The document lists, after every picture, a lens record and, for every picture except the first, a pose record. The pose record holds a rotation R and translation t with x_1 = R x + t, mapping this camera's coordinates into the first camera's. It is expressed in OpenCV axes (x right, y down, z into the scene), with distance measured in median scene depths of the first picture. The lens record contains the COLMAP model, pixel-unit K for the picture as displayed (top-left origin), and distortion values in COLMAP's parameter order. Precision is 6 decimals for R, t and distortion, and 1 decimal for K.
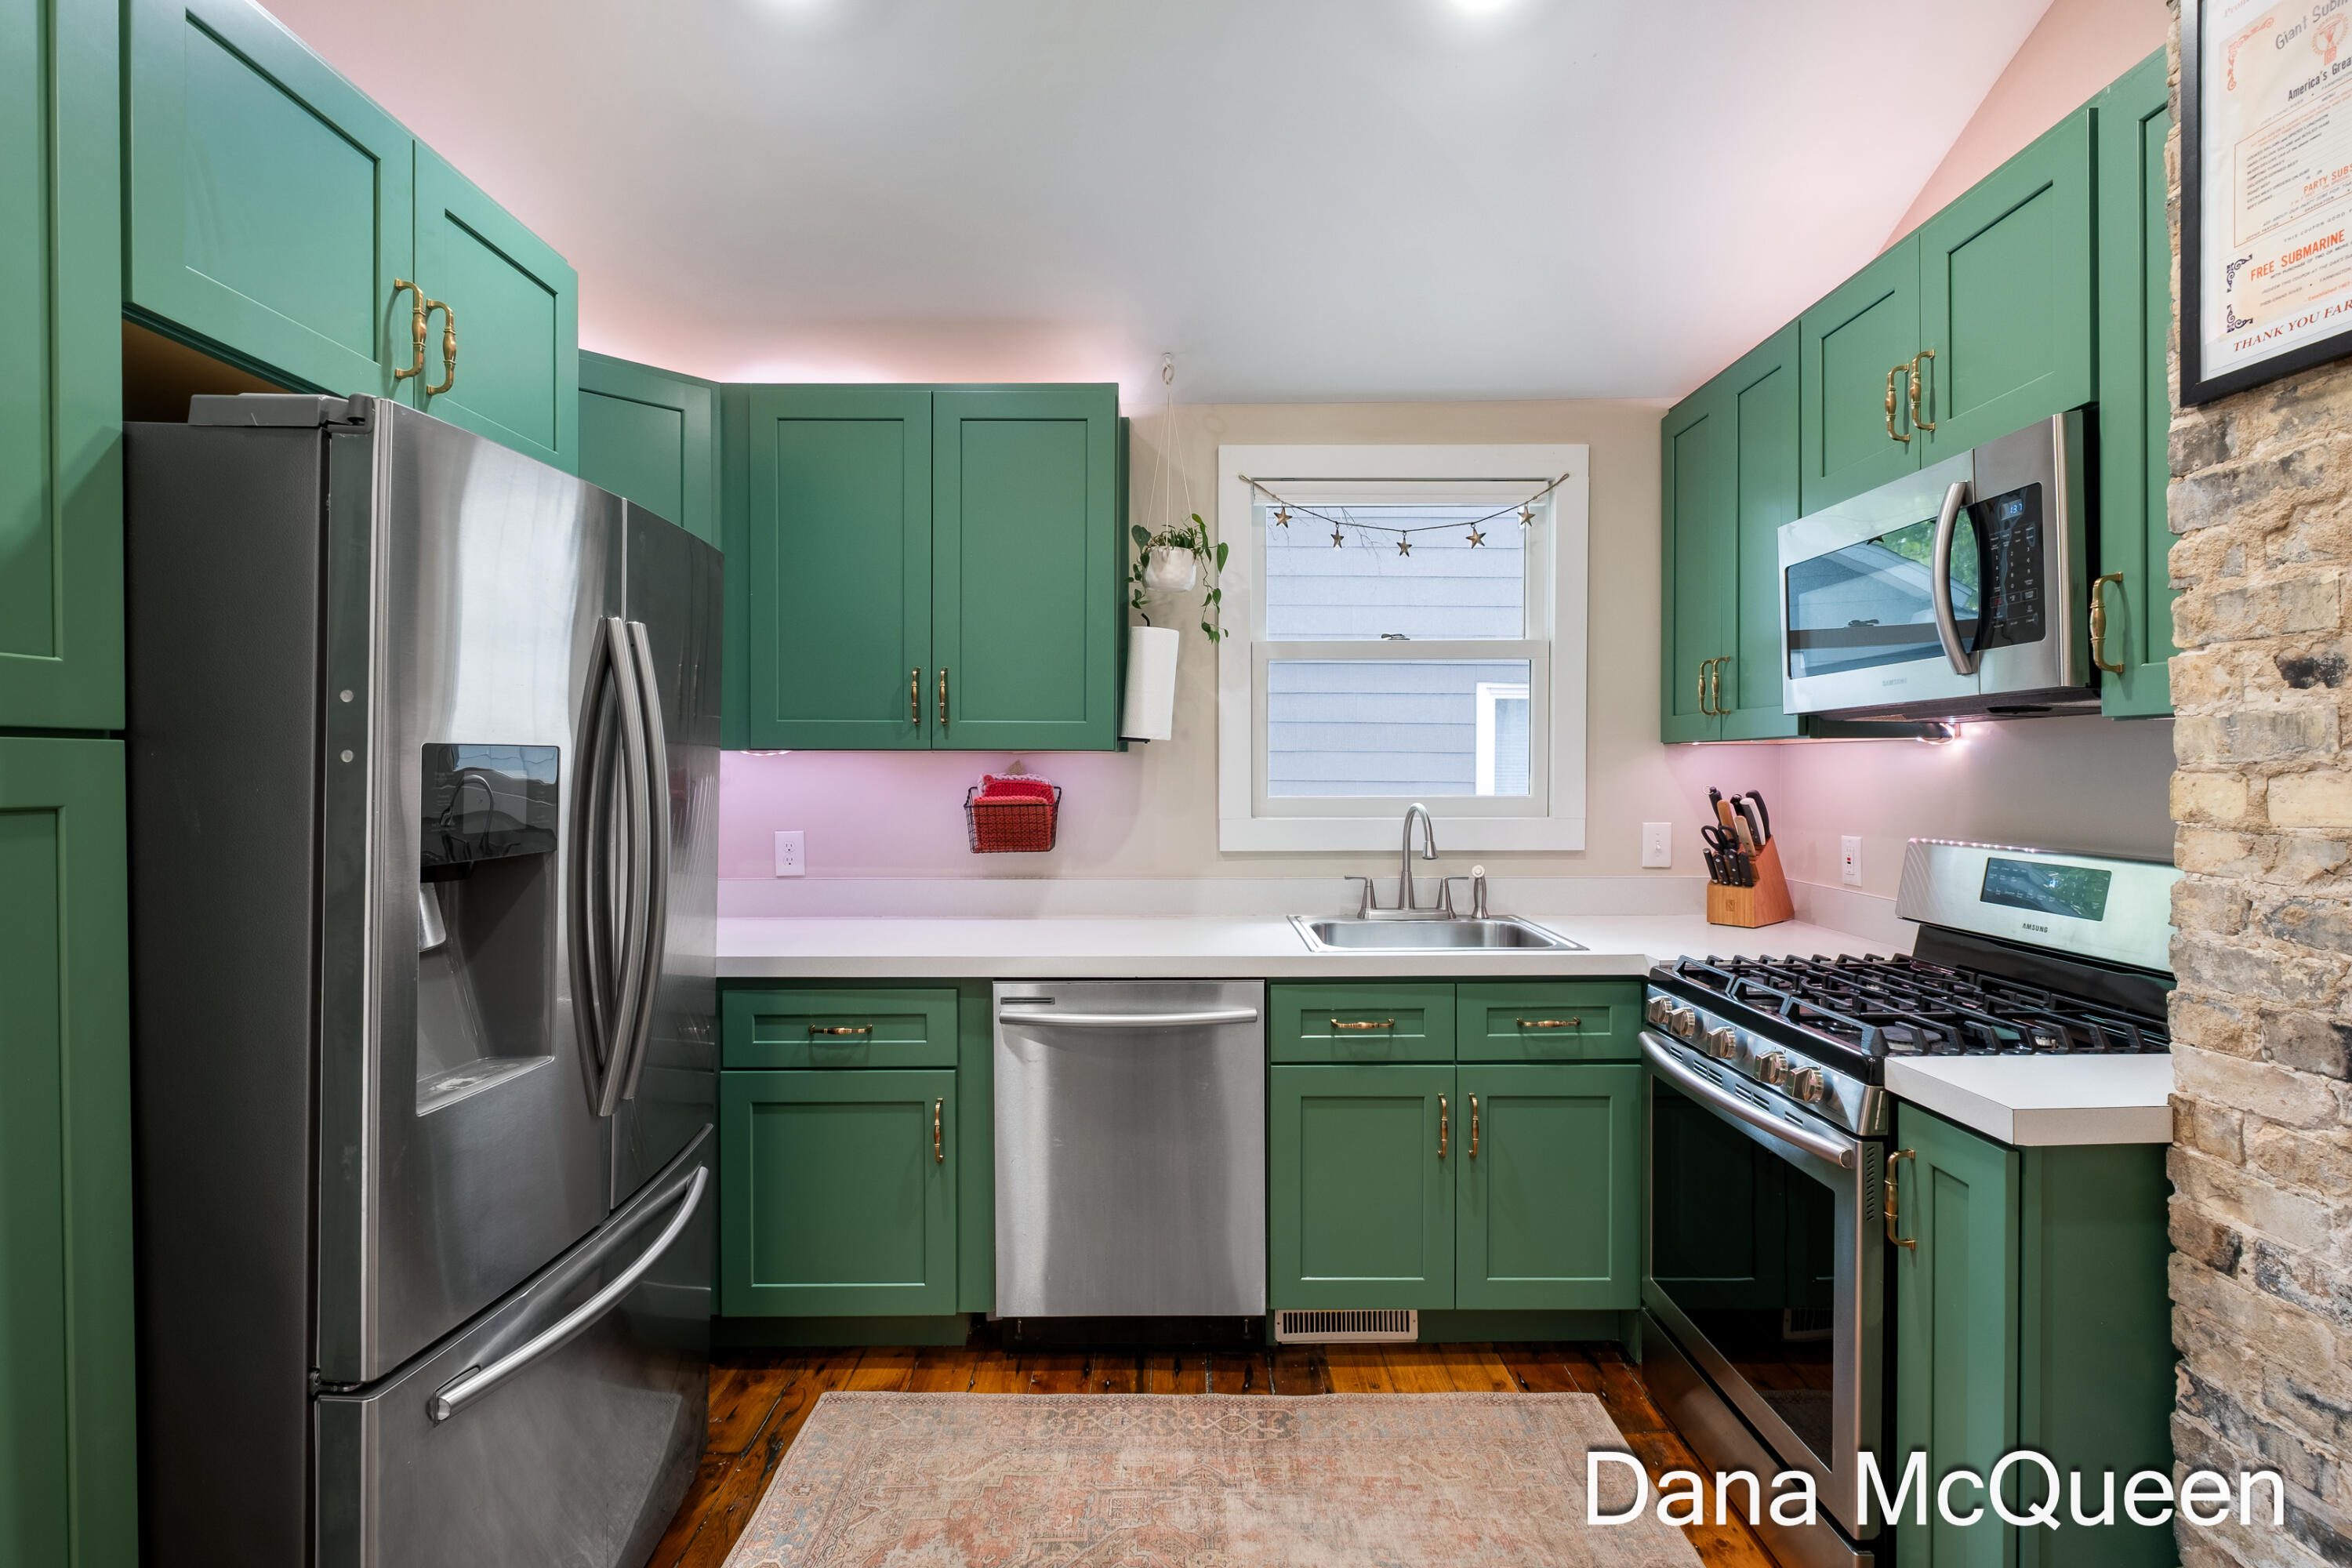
lens RADIAL K [[1111.3, 0, 1192.9], [0, 1111.3, 777.8], [0, 0, 1]] dist [0.001403, -0.002934]
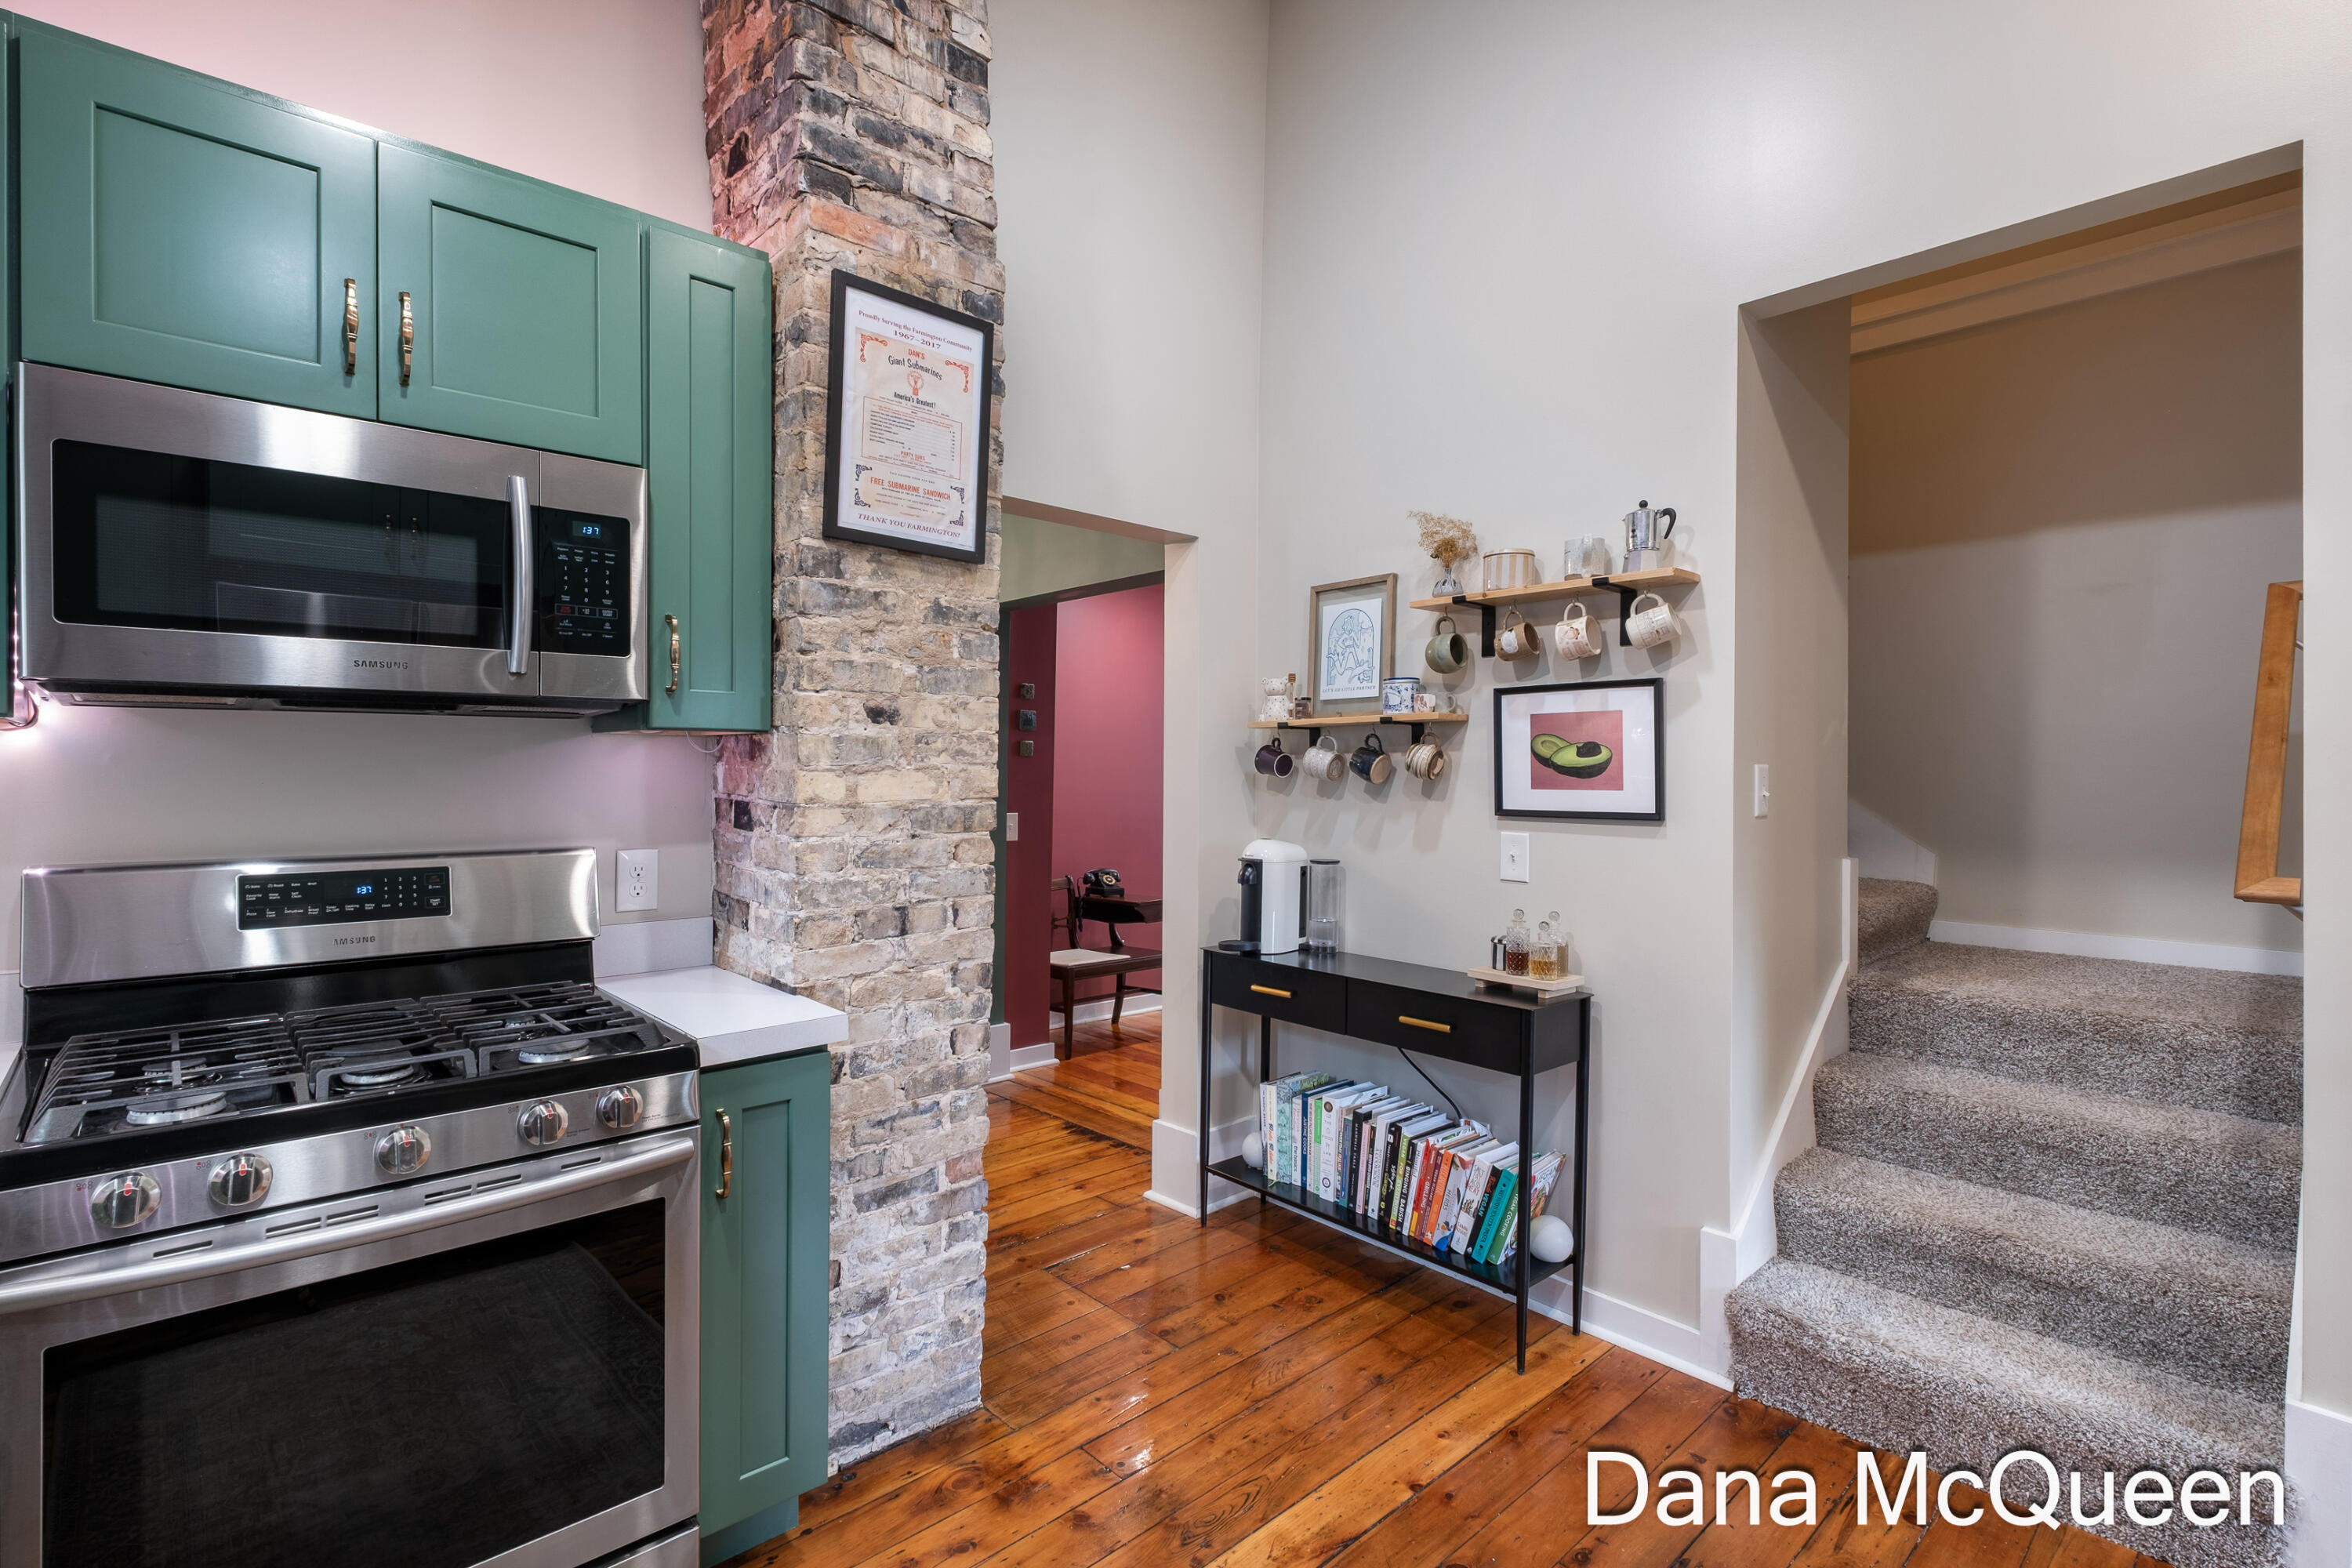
lens RADIAL K [[1100.1, 0, 1165.7], [0, 1100.1, 769.2], [0, 0, 1]] dist [0.008100, -0.001587]
pose [[-0.665716, 0.000866, 0.746205, -0.314086], [0.005684, 0.999976, 0.003911, -0.006277], [-0.746184, 0.006845, -0.665705, 0.924128]]
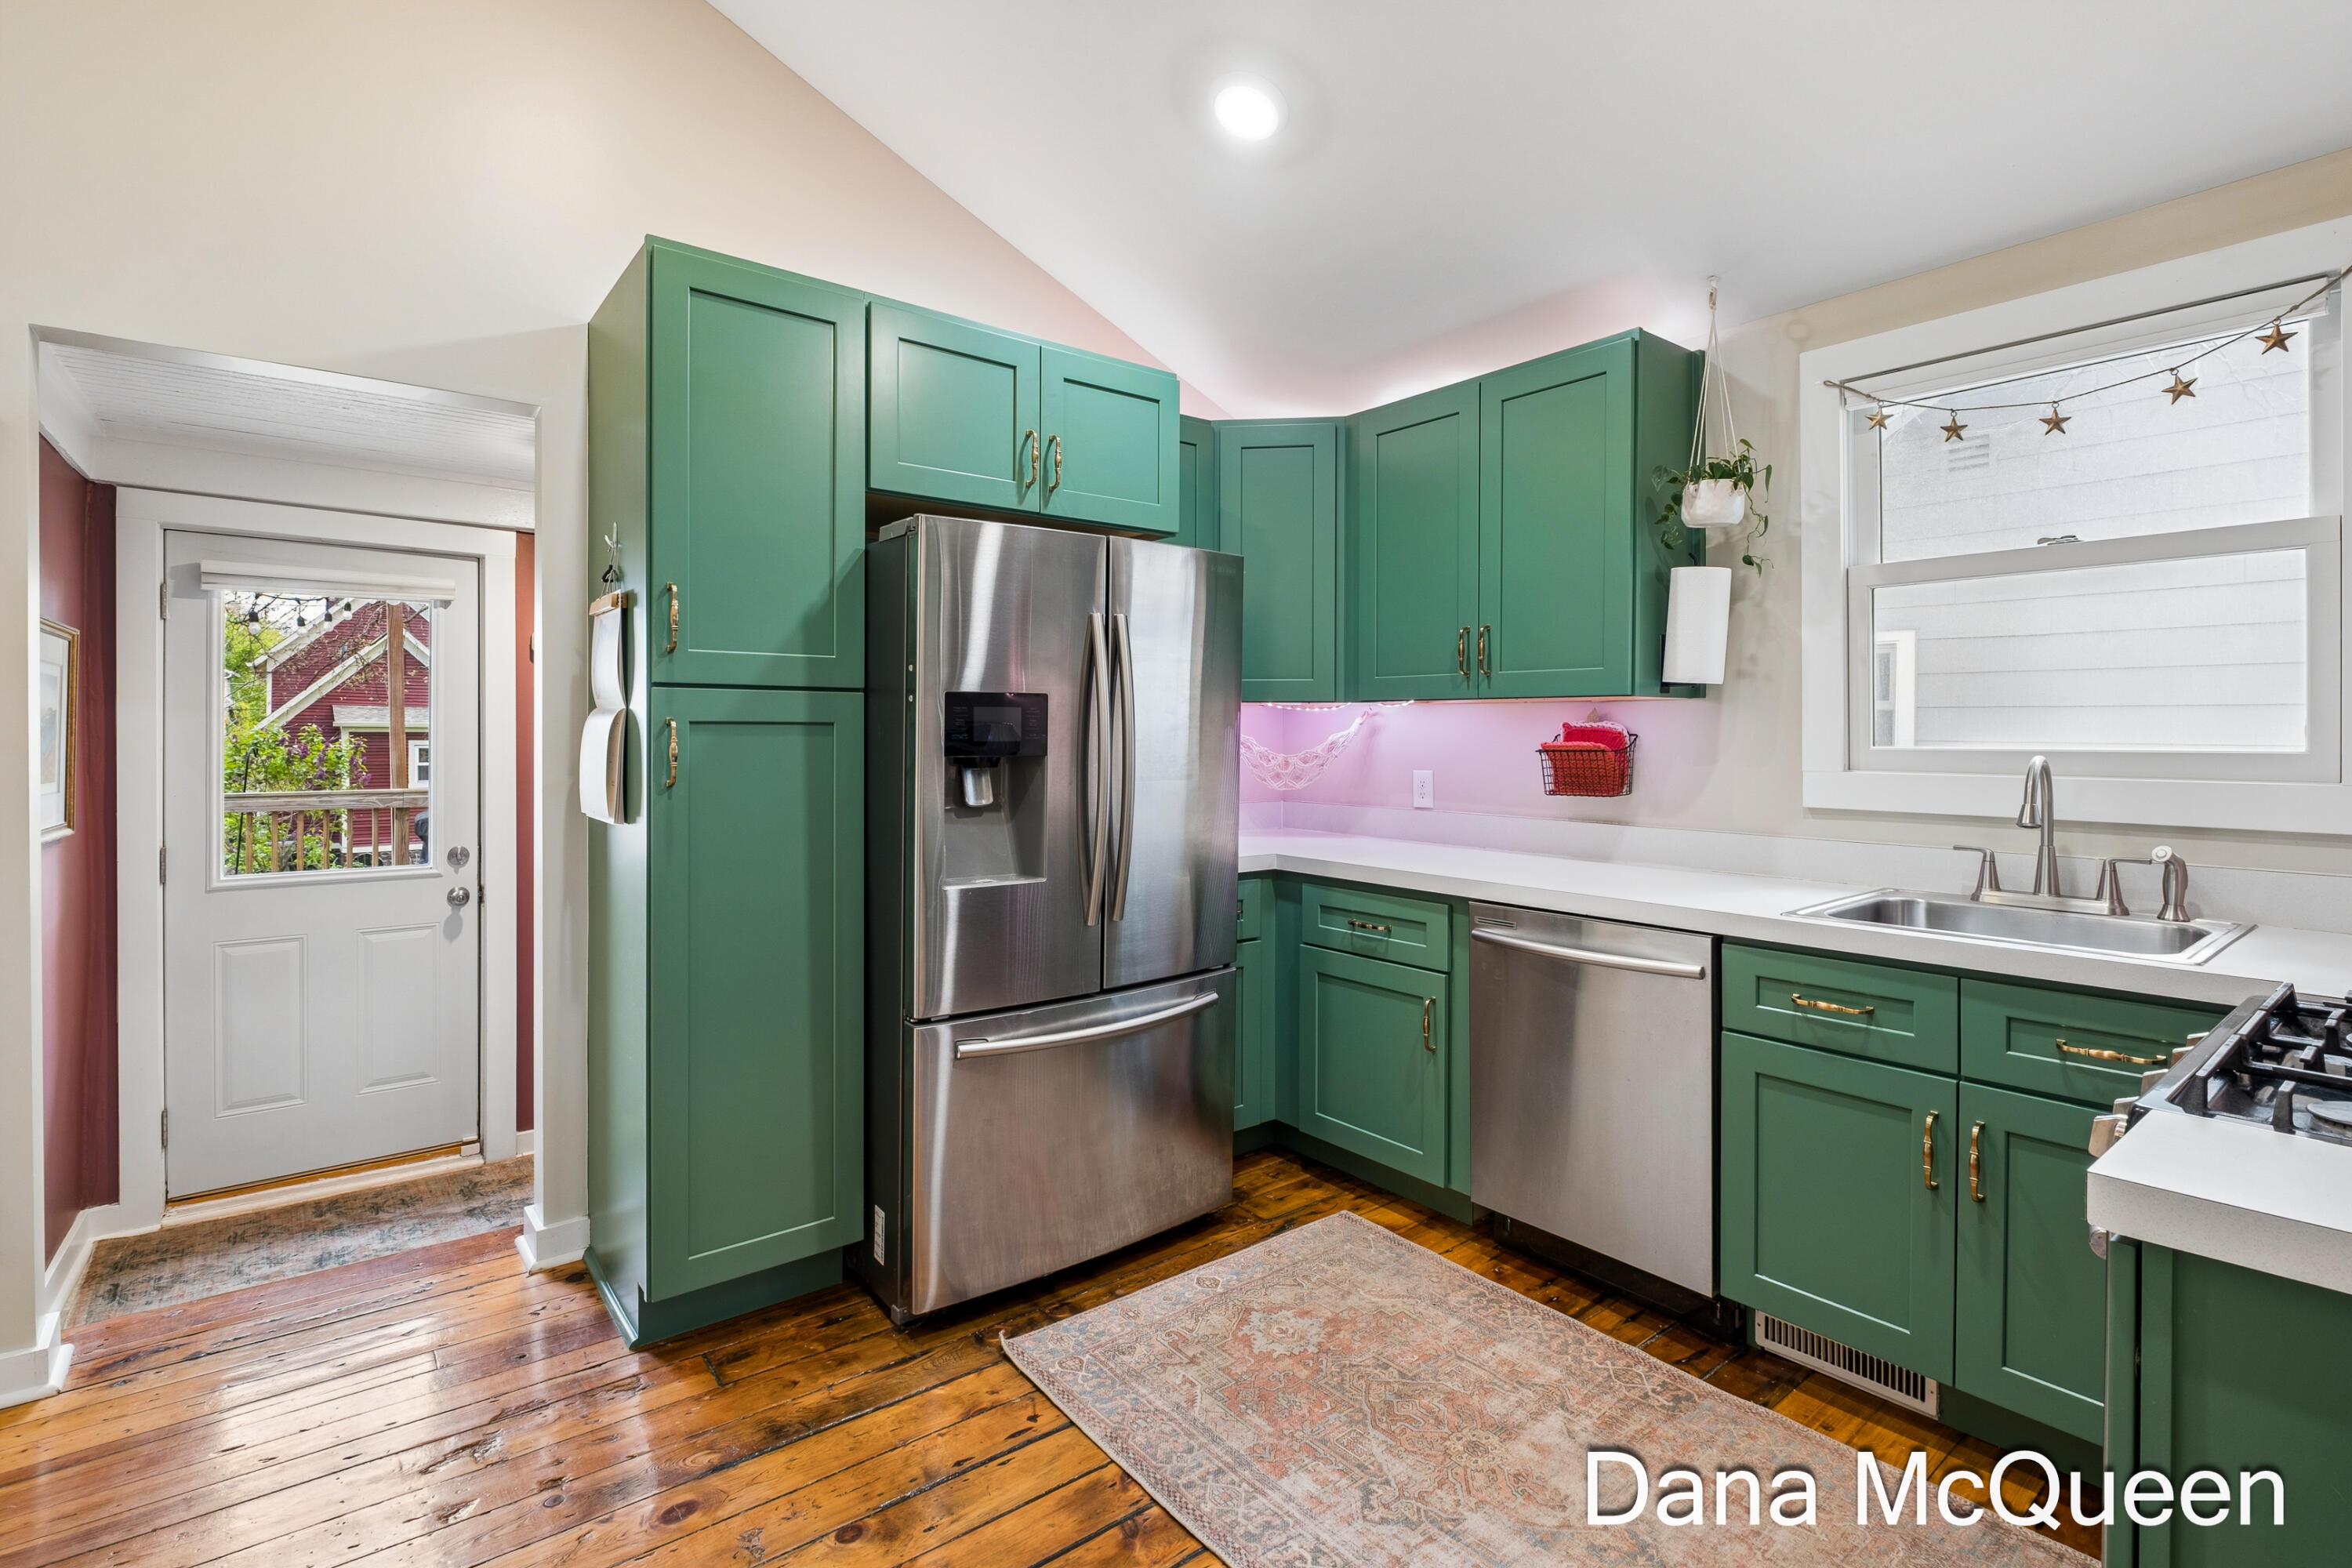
lens RADIAL K [[1111.3, 0, 1202.7], [0, 1111.3, 739.0], [0, 0, 1]] dist [0.001403, -0.002934]
pose [[0.622851, 0.007291, -0.782306, 0.531391], [-0.012223, 0.999925, -0.000413, 0.022326], [0.782245, 0.009820, 0.622894, 0.084304]]
